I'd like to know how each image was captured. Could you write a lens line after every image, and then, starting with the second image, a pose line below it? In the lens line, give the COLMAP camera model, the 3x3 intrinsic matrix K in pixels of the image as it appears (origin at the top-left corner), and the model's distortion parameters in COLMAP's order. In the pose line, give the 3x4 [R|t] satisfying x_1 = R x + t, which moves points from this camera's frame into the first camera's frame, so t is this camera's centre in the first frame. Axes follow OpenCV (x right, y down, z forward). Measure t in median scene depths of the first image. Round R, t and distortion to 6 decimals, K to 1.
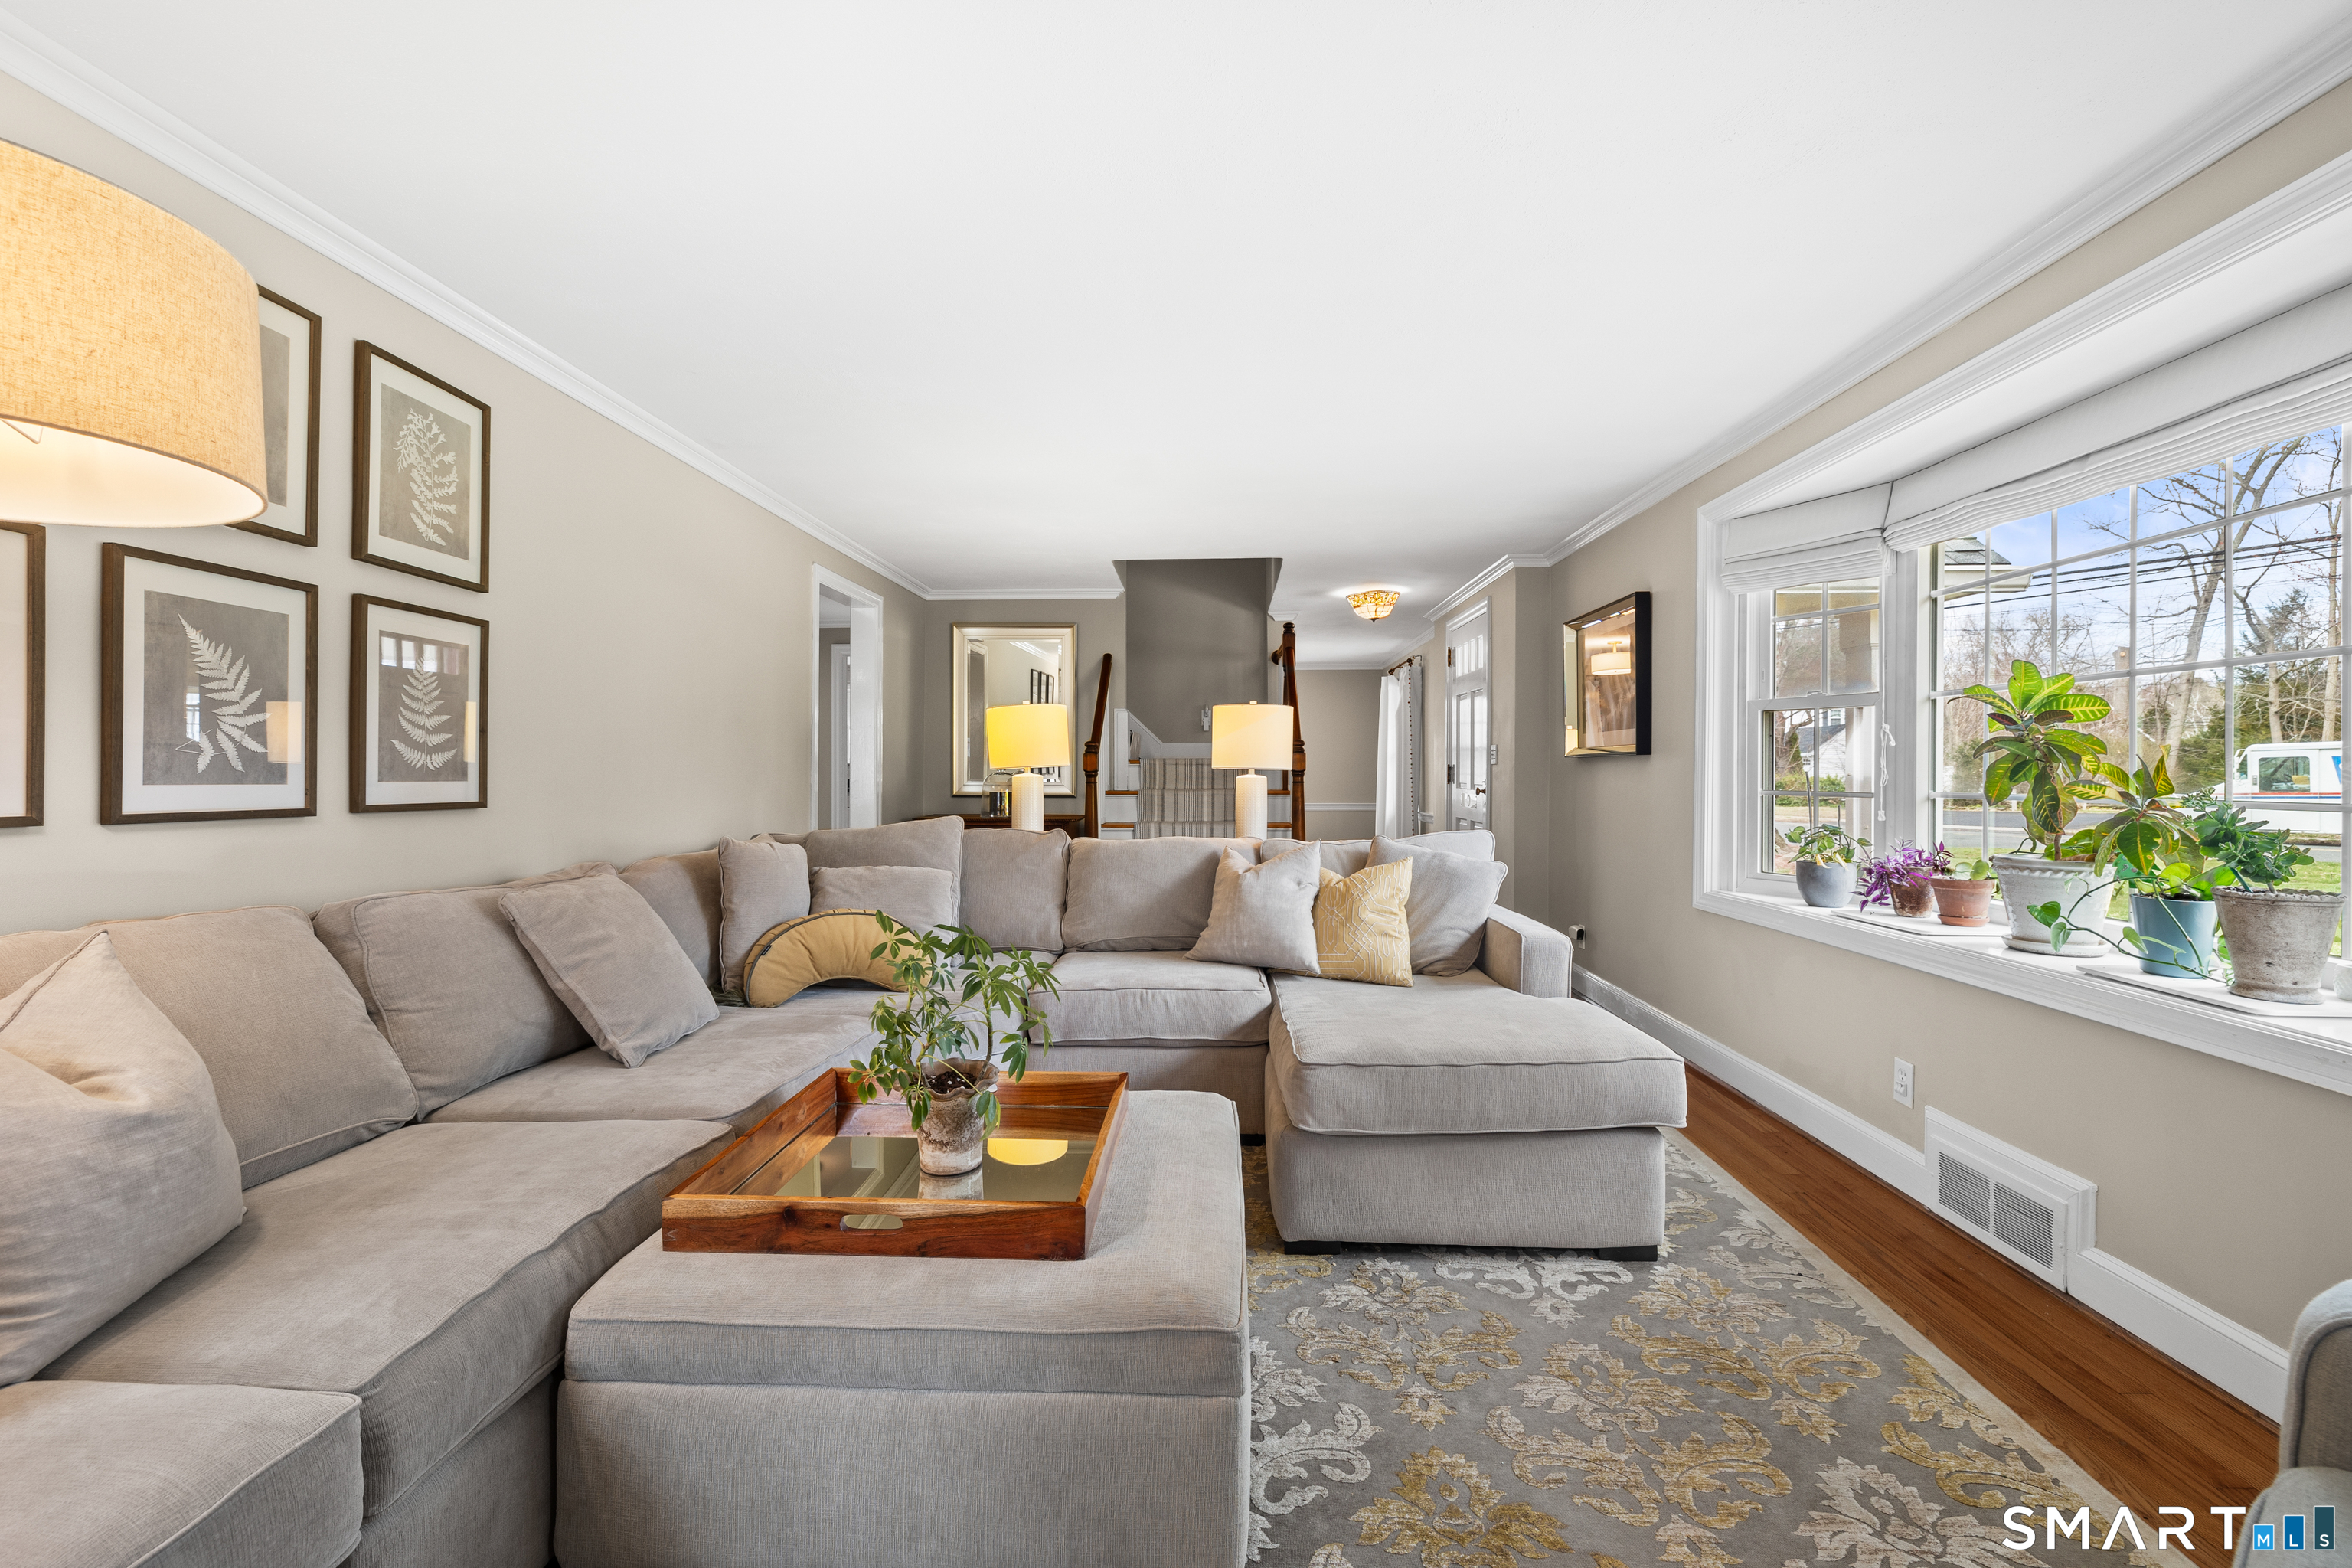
lens RADIAL K [[996.5, 0, 1176.5], [0, 996.5, 775.2], [0, 0, 1]] dist [0.001679, -0.001008]
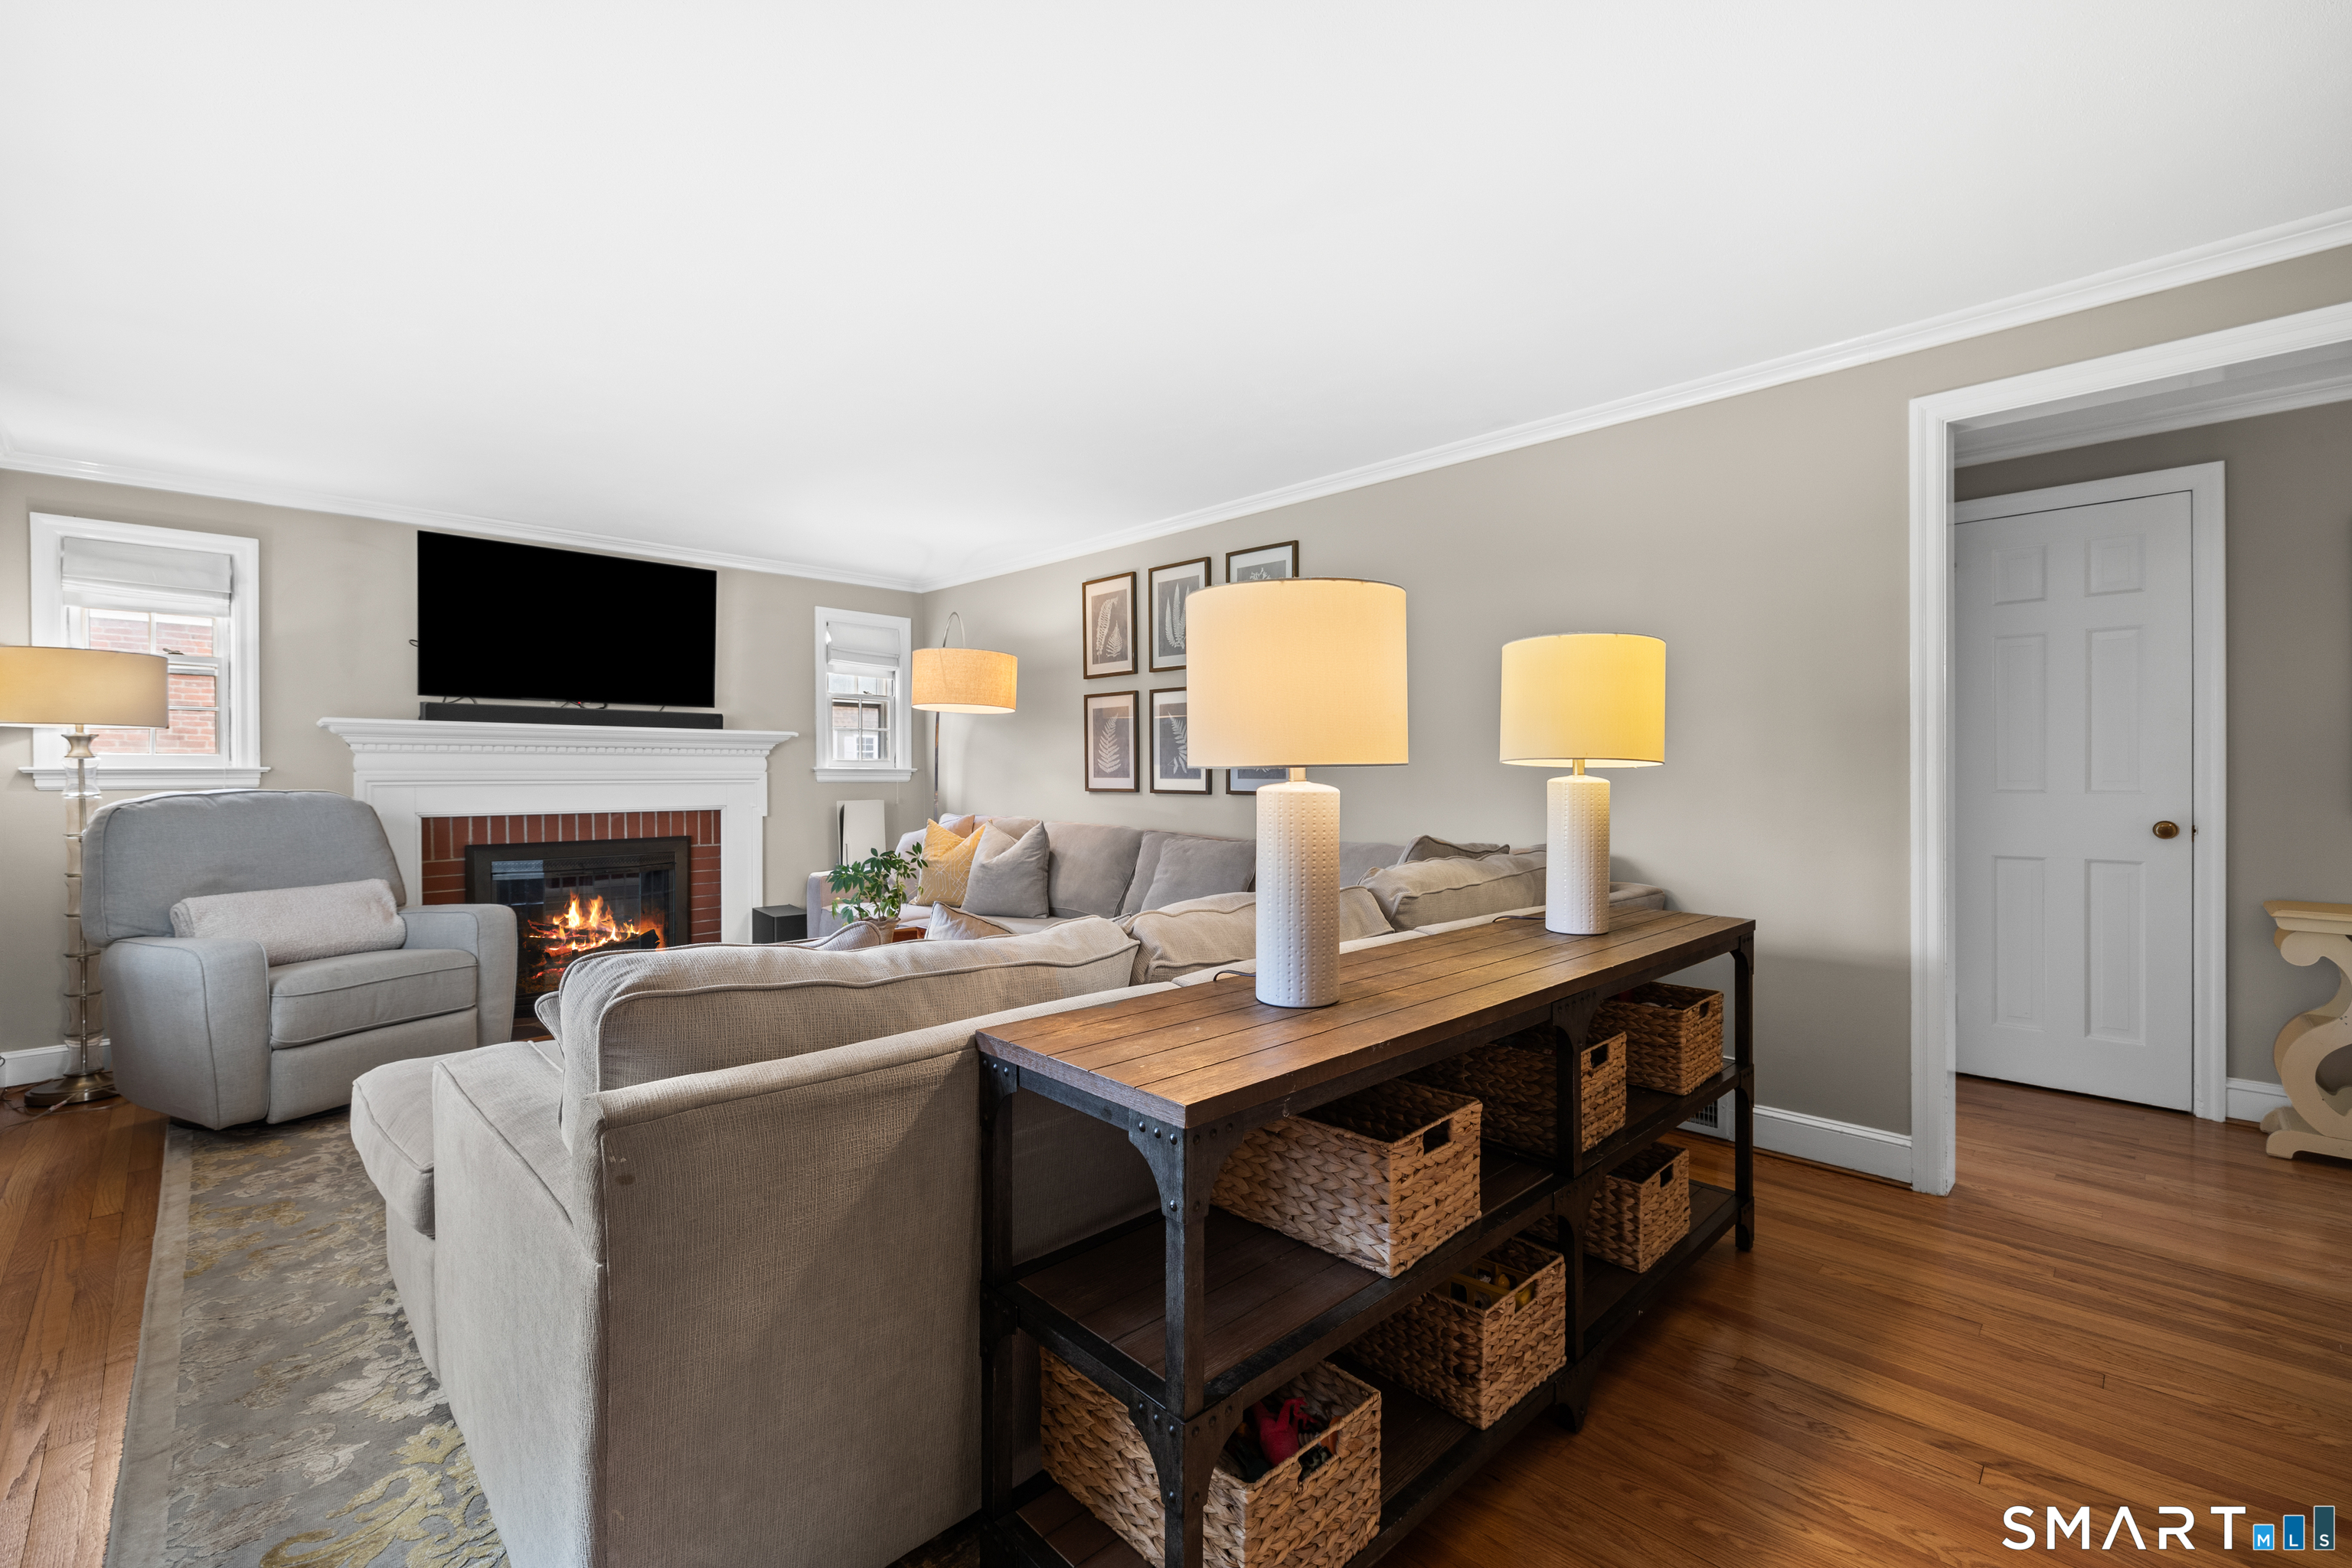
lens RADIAL K [[996.5, 0, 1185.1], [0, 996.5, 773.8], [0, 0, 1]] dist [0.001679, -0.001008]
pose [[-0.686943, 0.005517, -0.726690, 0.697319], [0.005090, 0.999983, 0.002780, -0.008246], [0.726694, -0.001789, -0.686959, 2.634871]]
